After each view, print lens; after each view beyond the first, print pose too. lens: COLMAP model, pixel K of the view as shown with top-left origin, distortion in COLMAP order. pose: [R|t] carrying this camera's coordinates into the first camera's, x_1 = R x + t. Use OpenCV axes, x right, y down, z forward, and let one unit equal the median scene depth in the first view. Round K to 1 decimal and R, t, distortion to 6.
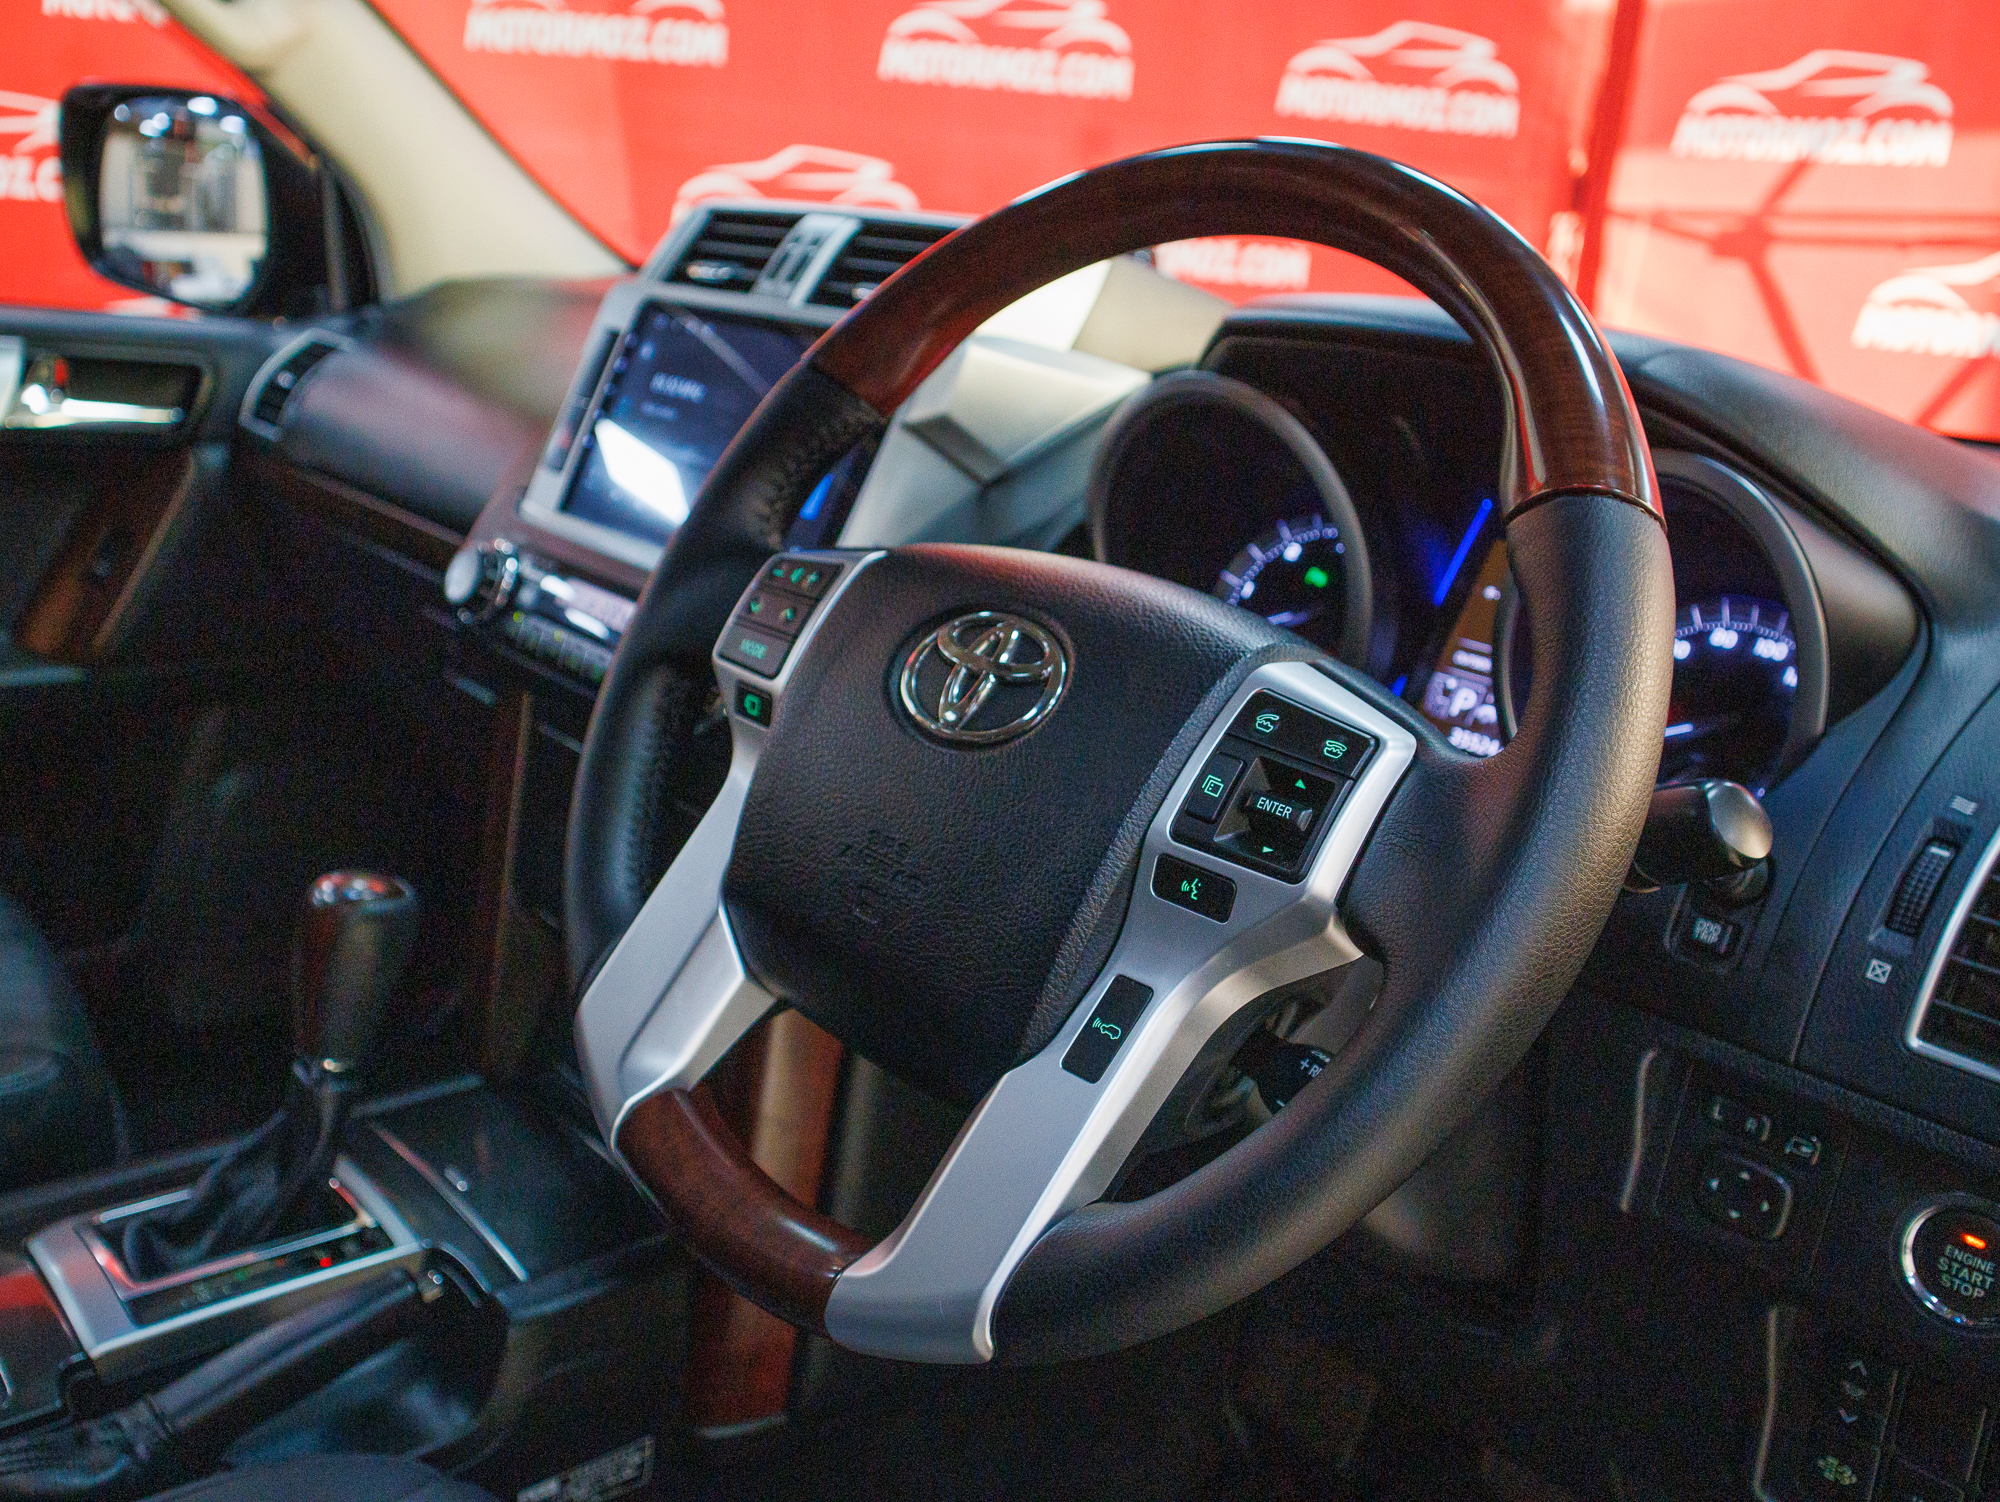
lens RADIAL K [[1717.3, 0, 1000.0], [0, 1717.3, 751.0], [0, 0, 1]] dist [-0.014861, 0.005540]
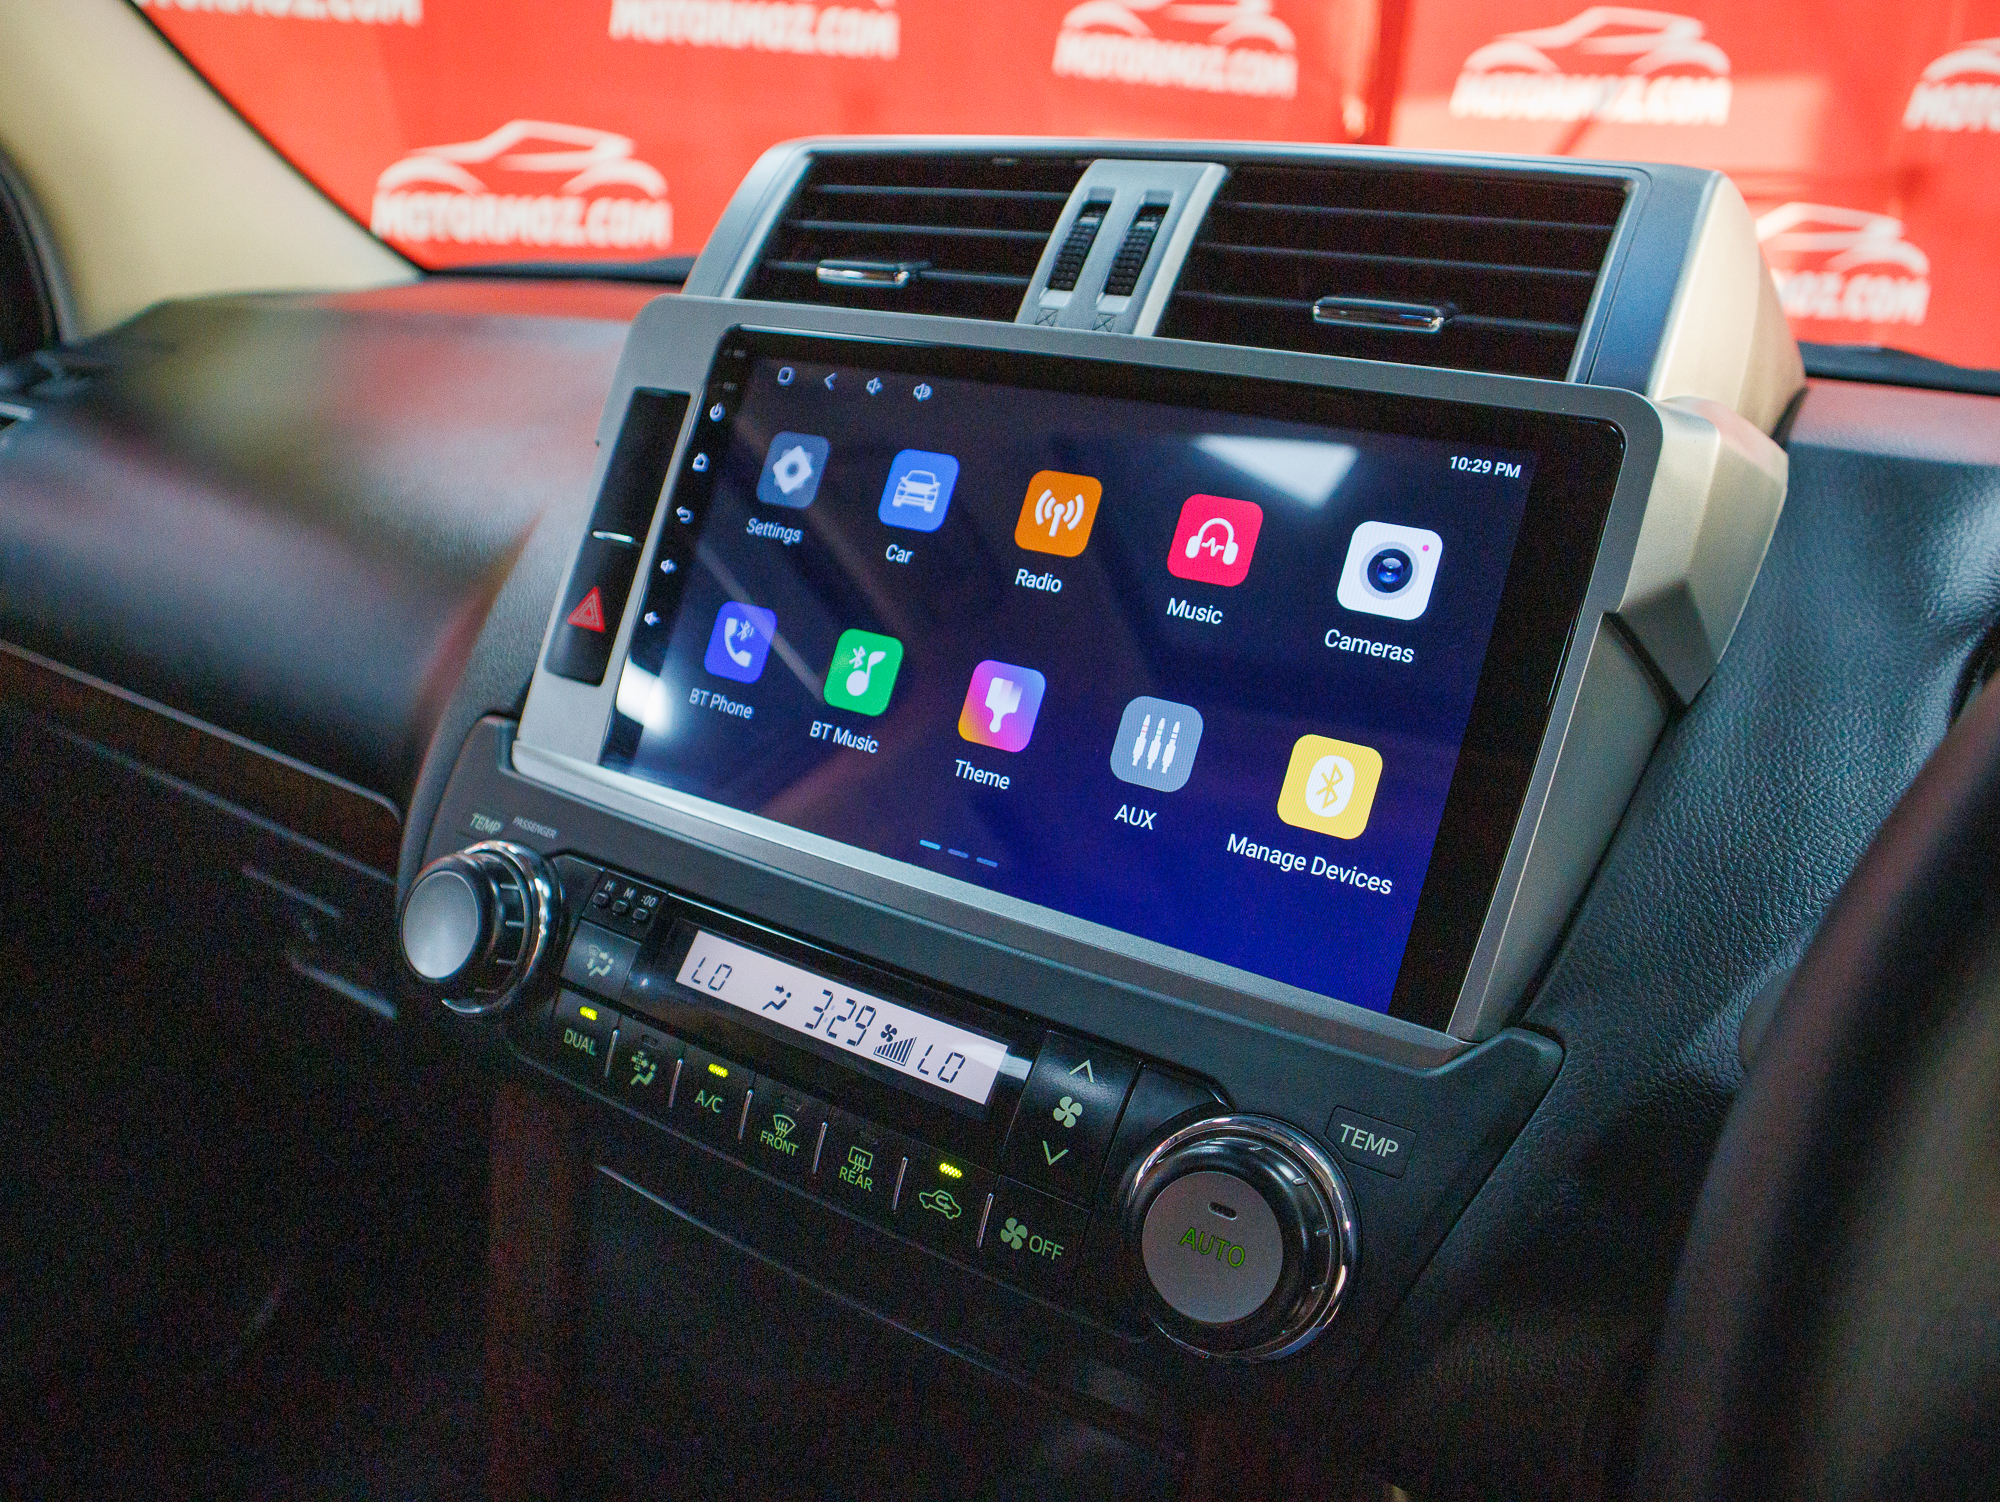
lens RADIAL K [[1546.7, 0, 1000.0], [0, 1546.7, 751.0], [0, 0, 1]] dist [-0.193825, 0.203582]
pose [[0.965882, -0.113679, 0.232699, -0.107596], [0.101573, 0.992806, 0.063402, -0.068819], [-0.238233, -0.037603, 0.970480, 0.229876]]
